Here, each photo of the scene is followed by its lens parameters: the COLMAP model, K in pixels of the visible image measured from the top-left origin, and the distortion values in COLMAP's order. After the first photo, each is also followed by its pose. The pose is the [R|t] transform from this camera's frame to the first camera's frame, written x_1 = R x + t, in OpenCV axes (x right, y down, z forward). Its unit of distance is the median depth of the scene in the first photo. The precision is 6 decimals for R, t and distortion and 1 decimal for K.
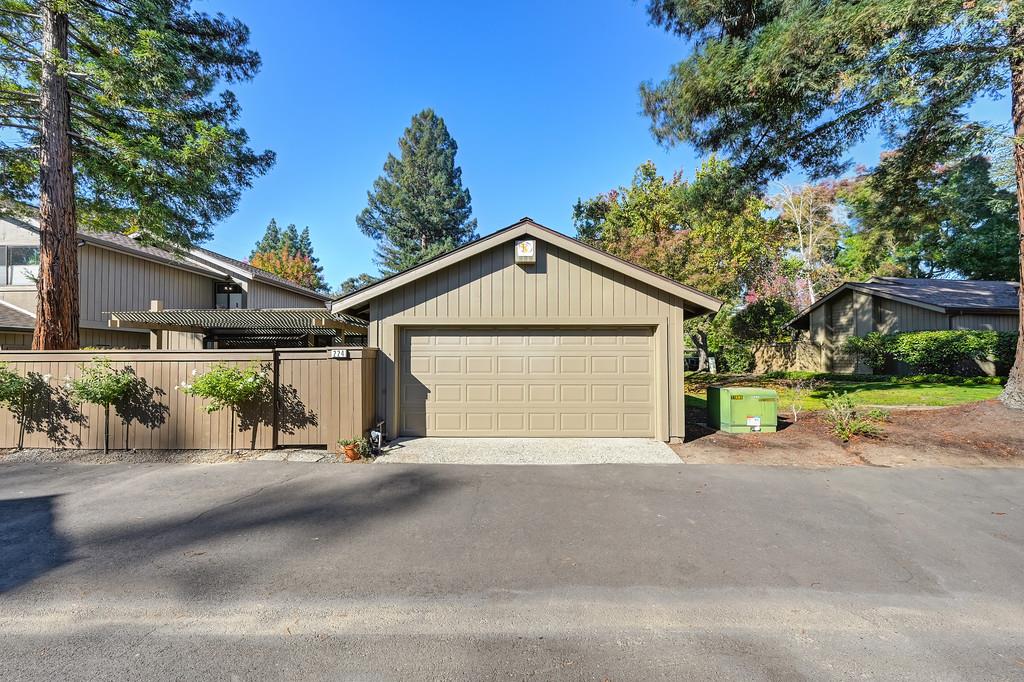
lens RADIAL K [[404.5, 0, 516.2], [0, 404.5, 347.2], [0, 0, 1]] dist [-0.000734, -0.000016]
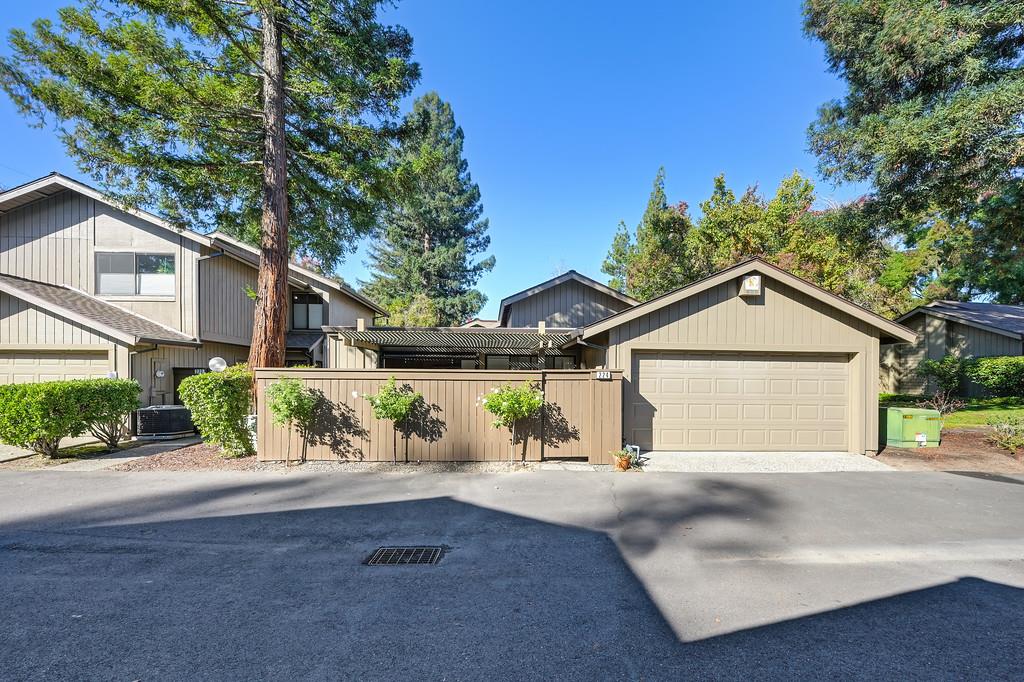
lens RADIAL K [[461.9, 0, 512.5], [0, 461.9, 372.5], [0, 0, 1]] dist [-0.003936, -0.000034]
pose [[0.997262, 0.012107, 0.072949, -0.710551], [-0.014006, 0.999575, 0.025585, -0.018704], [-0.072608, -0.026537, 0.997007, -0.226082]]
